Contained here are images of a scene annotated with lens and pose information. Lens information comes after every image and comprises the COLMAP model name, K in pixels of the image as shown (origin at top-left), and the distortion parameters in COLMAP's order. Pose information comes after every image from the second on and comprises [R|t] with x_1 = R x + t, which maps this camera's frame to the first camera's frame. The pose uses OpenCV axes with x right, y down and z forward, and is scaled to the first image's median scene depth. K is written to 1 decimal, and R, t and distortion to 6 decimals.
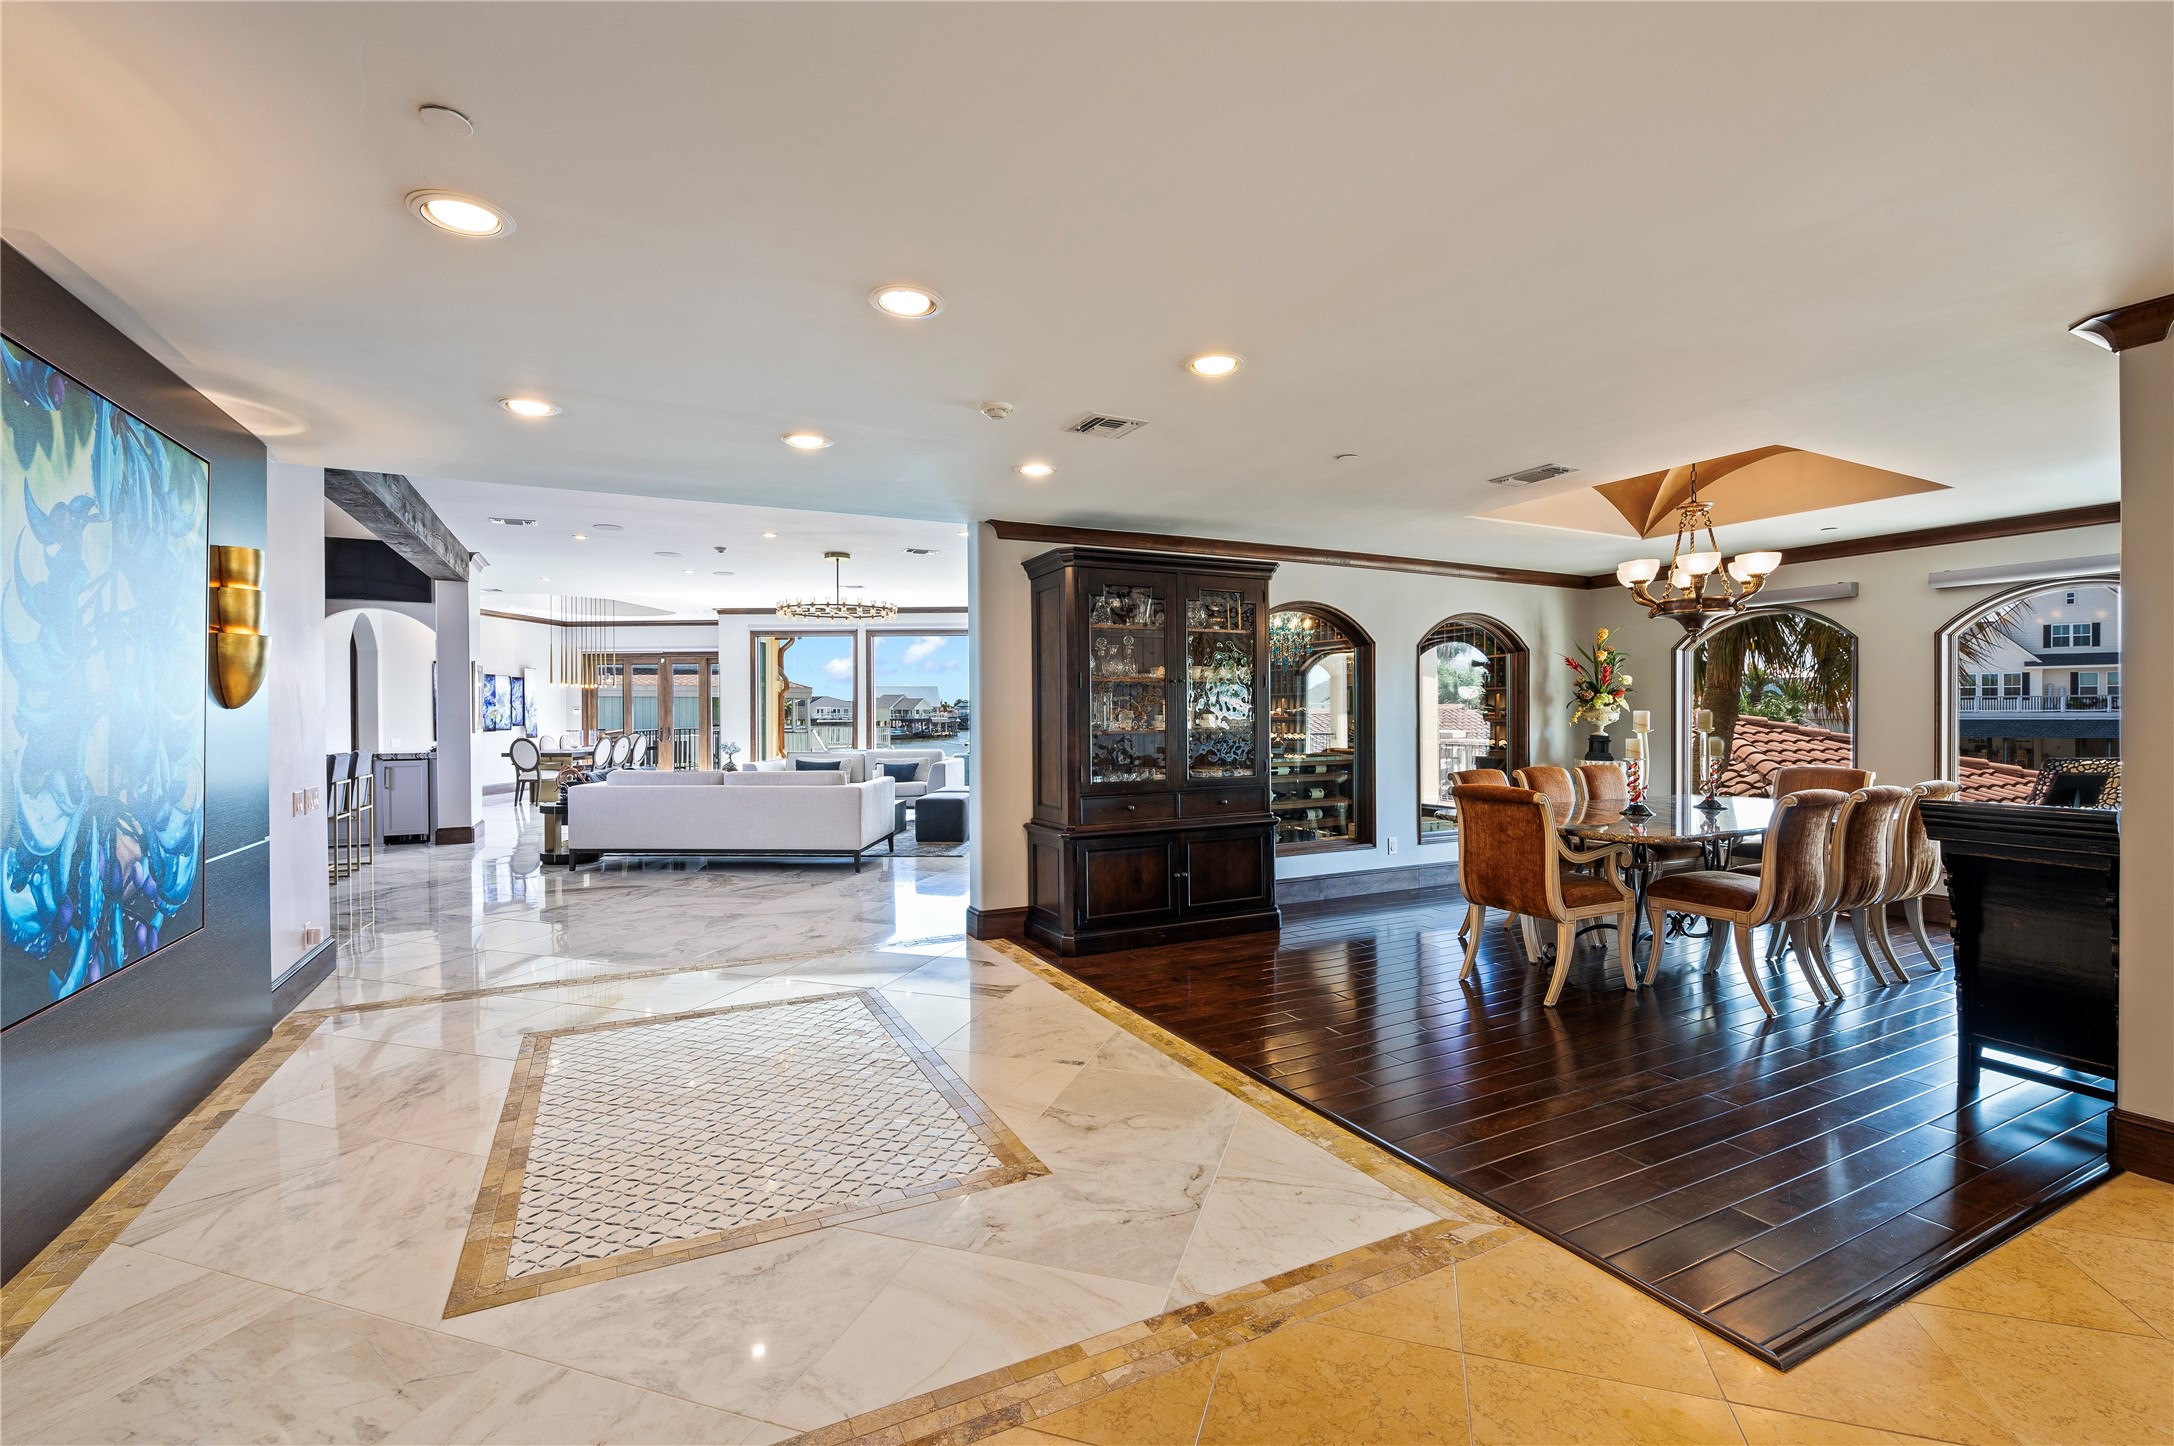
lens RADIAL K [[975.3, 0, 1080.8], [0, 975.3, 721.3], [0, 0, 1]] dist [-0.034410, 0.000328]
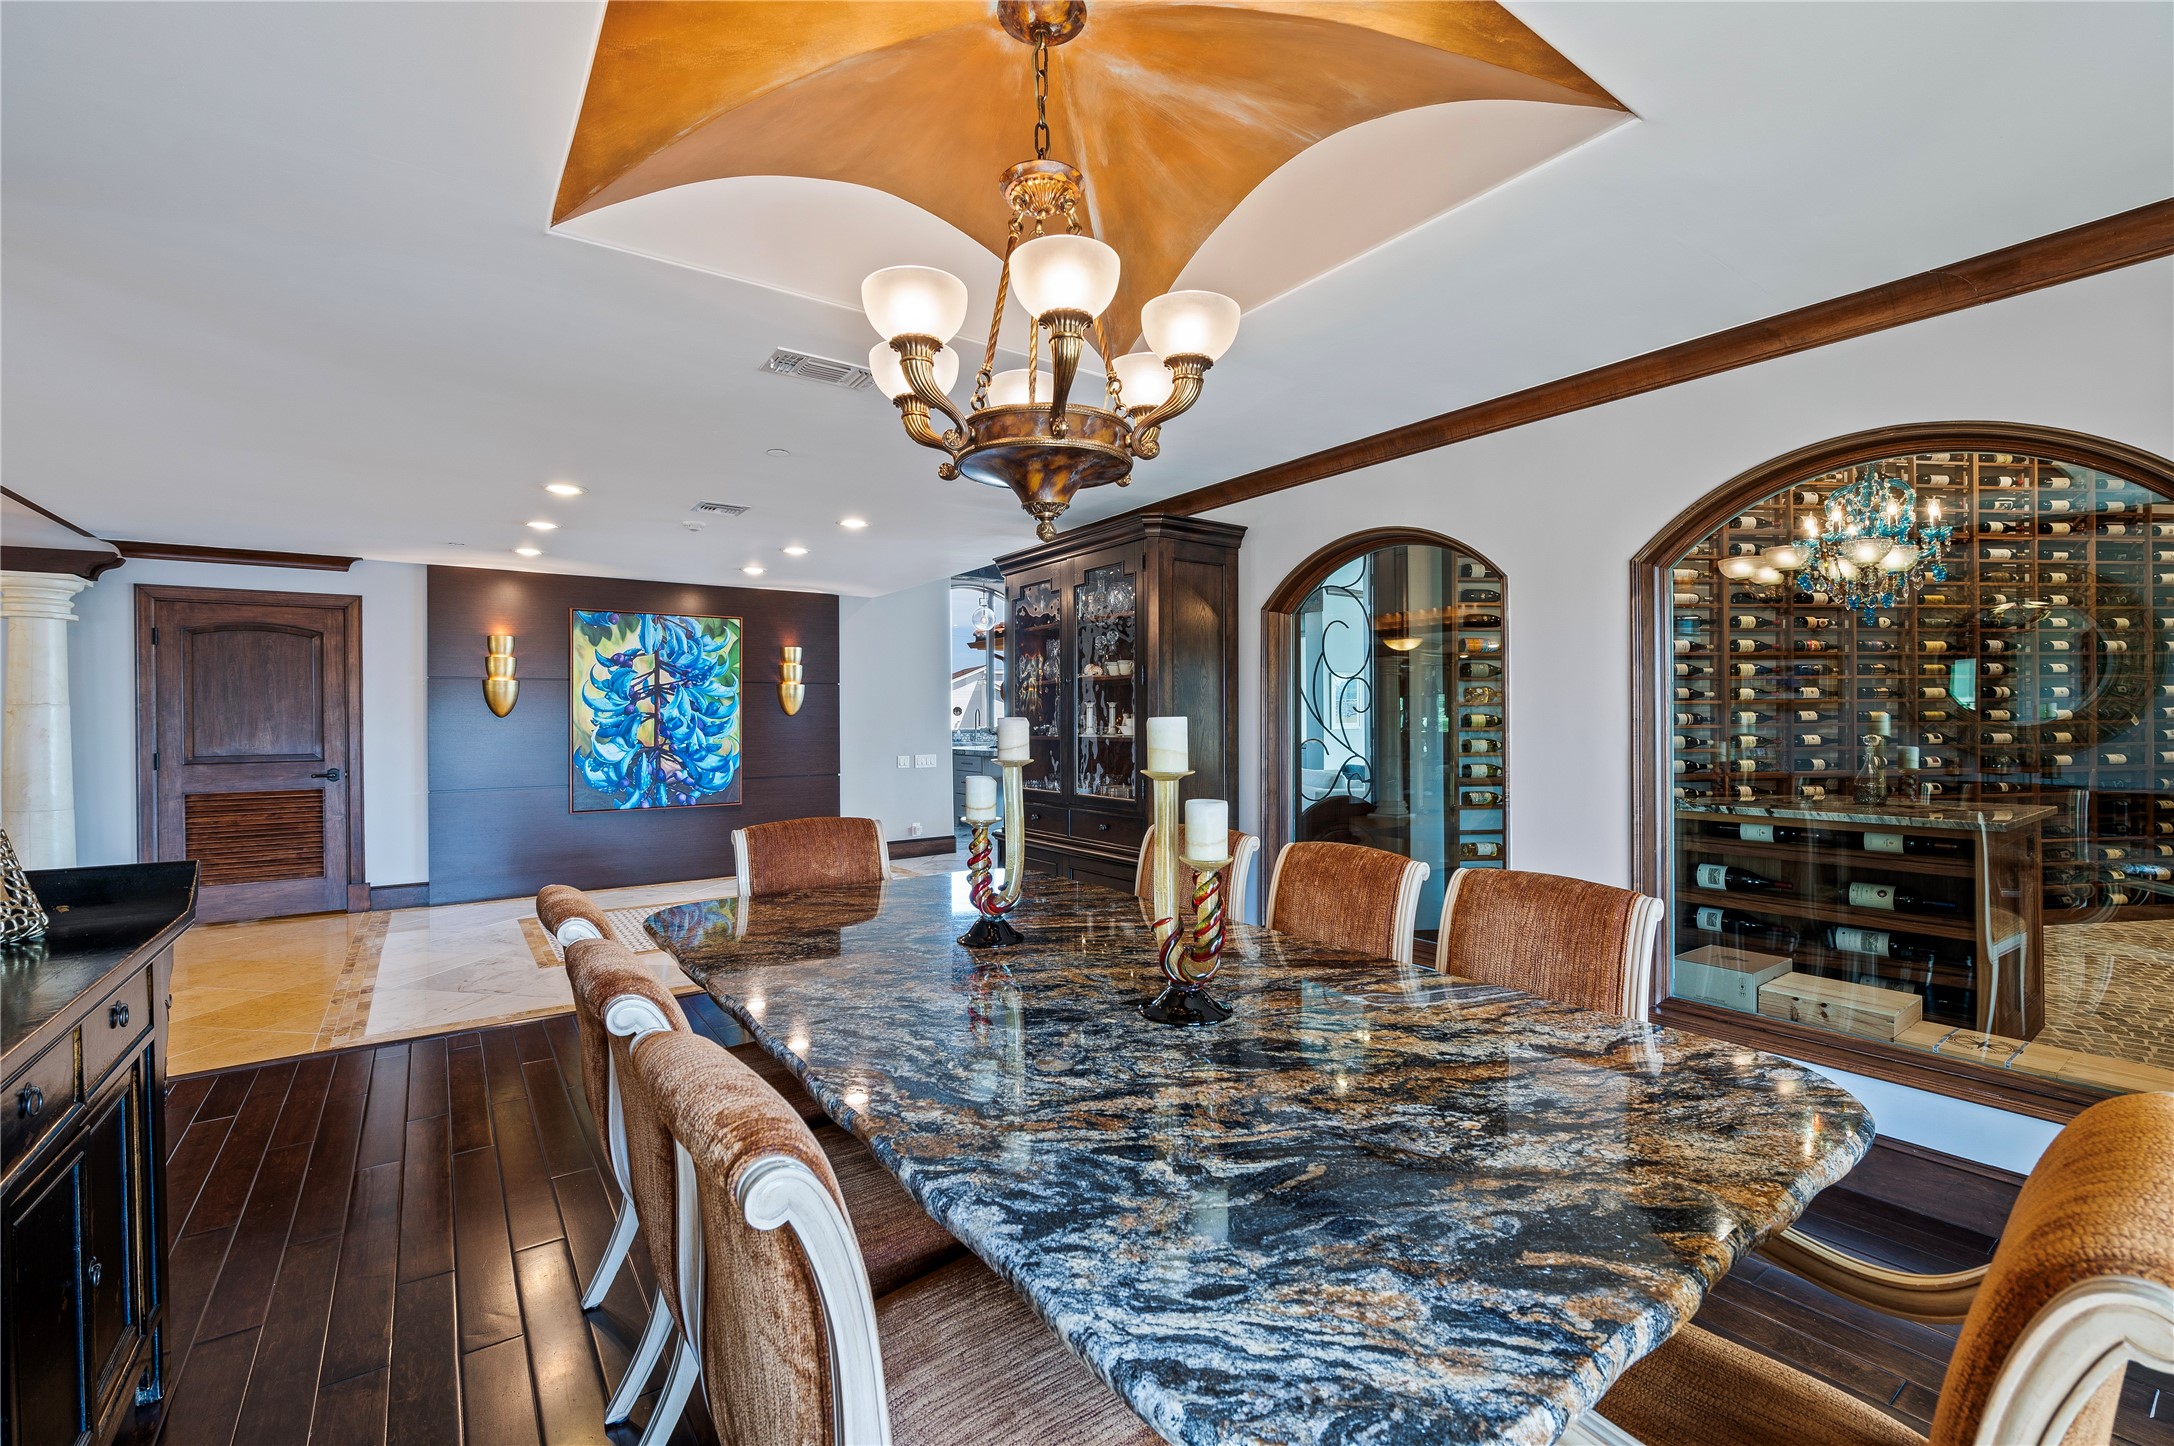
lens RADIAL K [[929.1, 0, 1102.9], [0, 929.1, 719.9], [0, 0, 1]] dist [-0.000908, -0.000866]
pose [[0.143230, 0.009164, -0.989647, 2.173171], [-0.002241, 0.999958, 0.008935, -0.036183], [0.989687, 0.000938, 0.143244, 2.075192]]
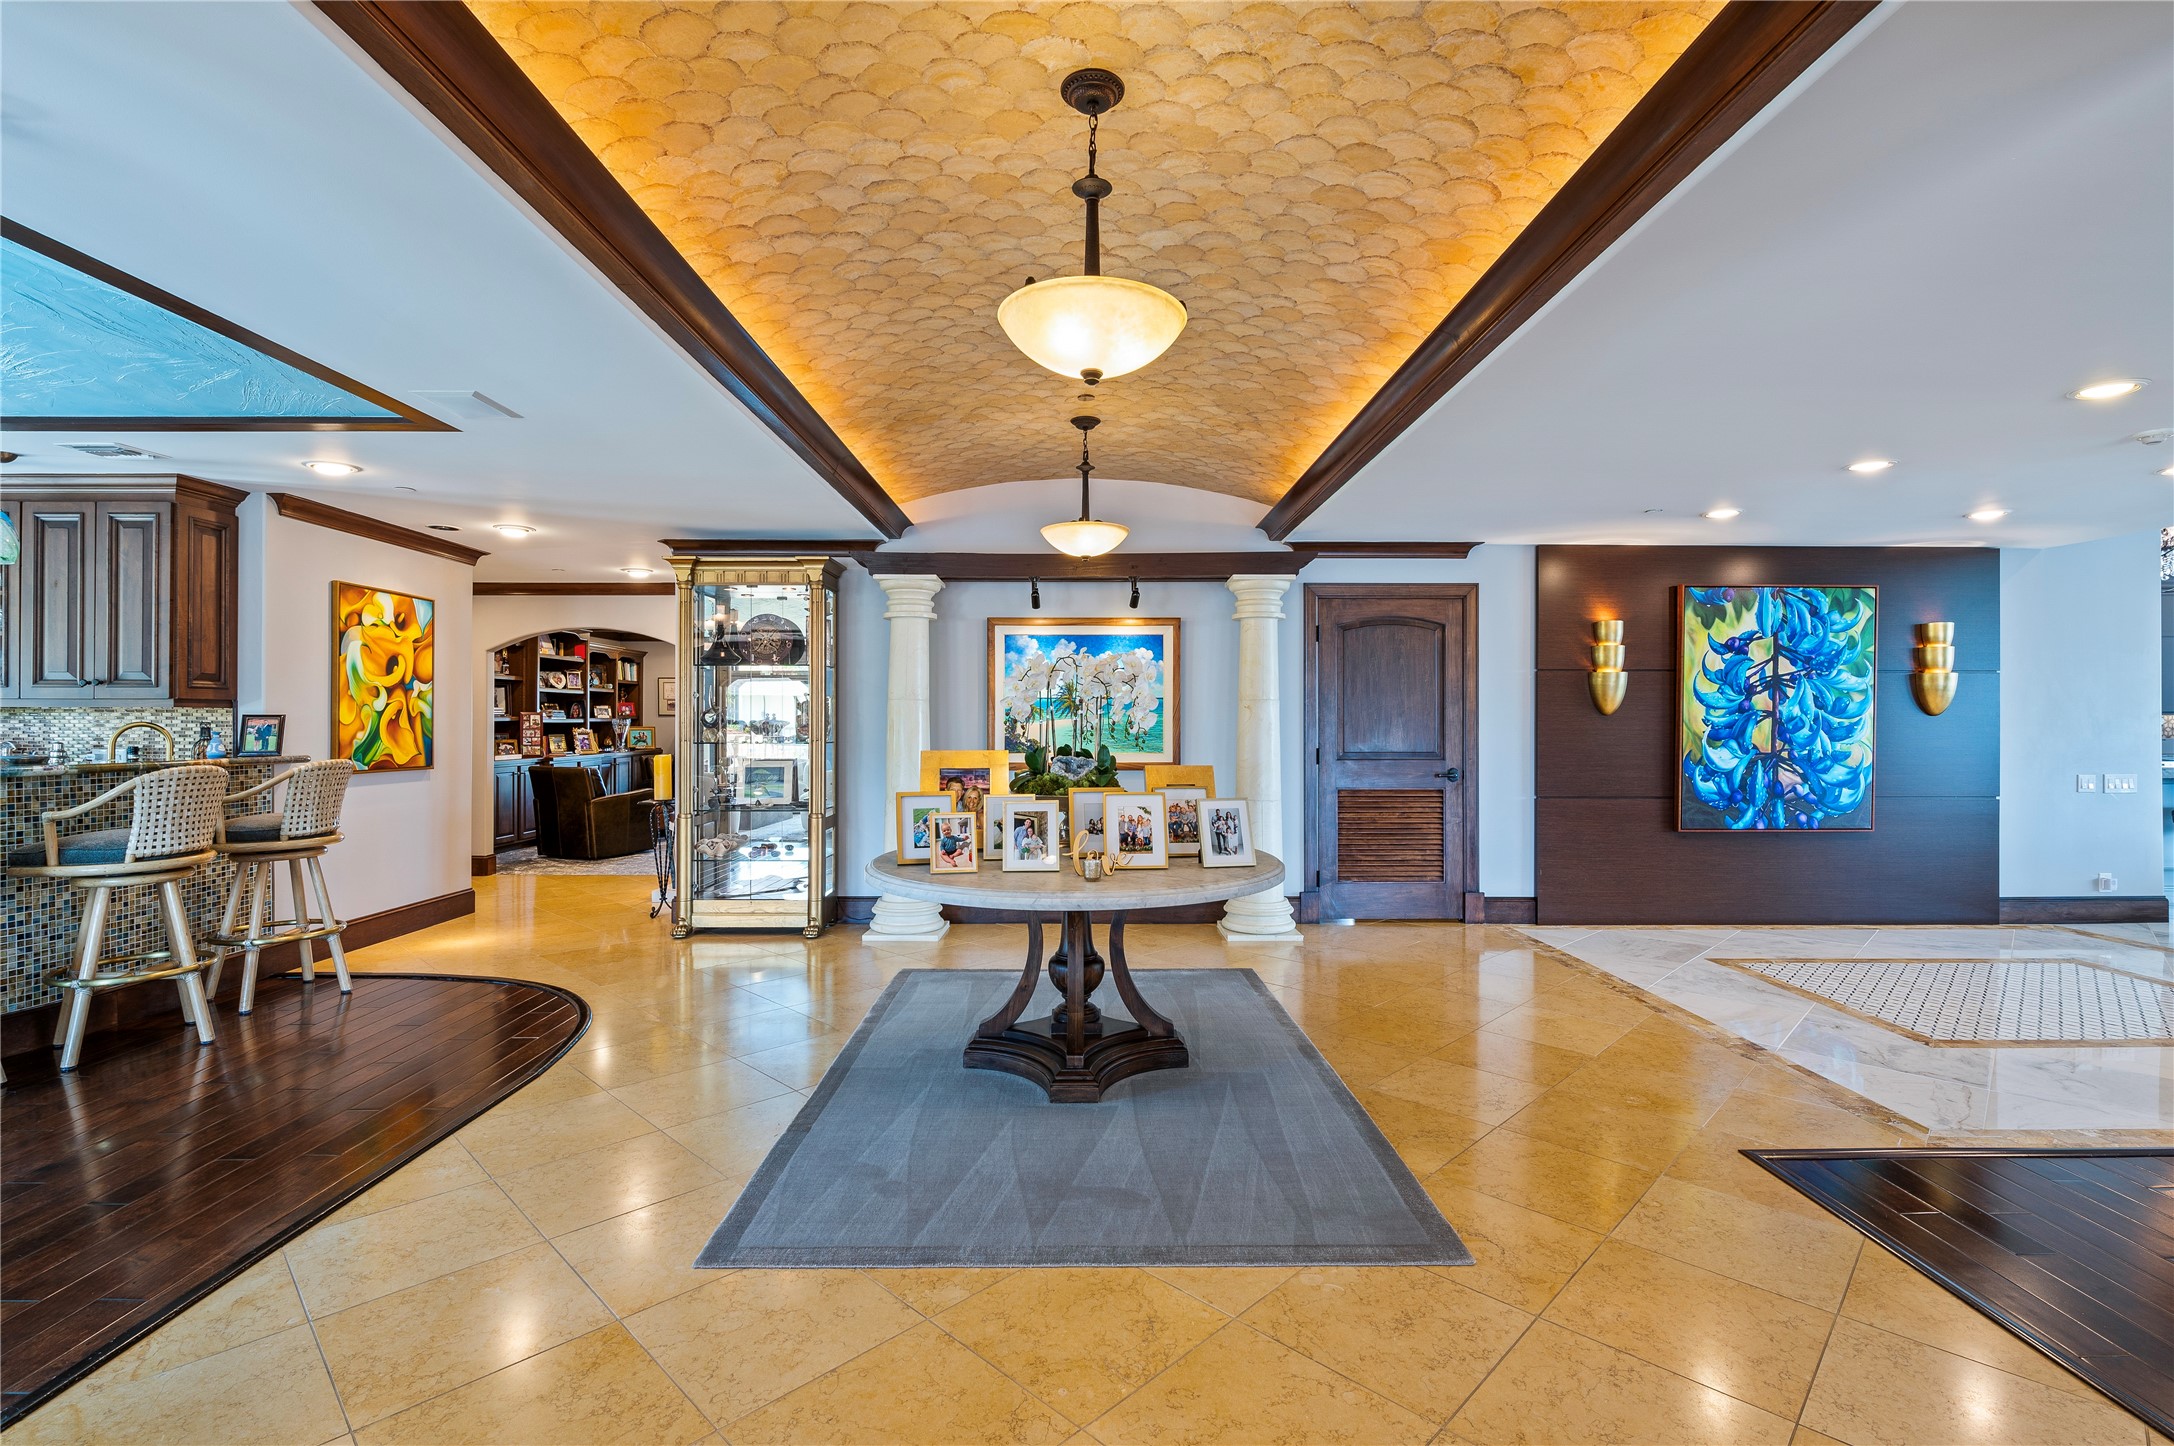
lens RADIAL K [[975.3, 0, 1076.4], [0, 975.3, 723.3], [0, 0, 1]] dist [-0.034410, 0.000328]
pose [[-0.471986, 0.005395, -0.881589, 2.013811], [-0.006030, 0.999938, 0.009347, -0.007758], [0.881585, 0.009727, -0.471924, 0.619056]]
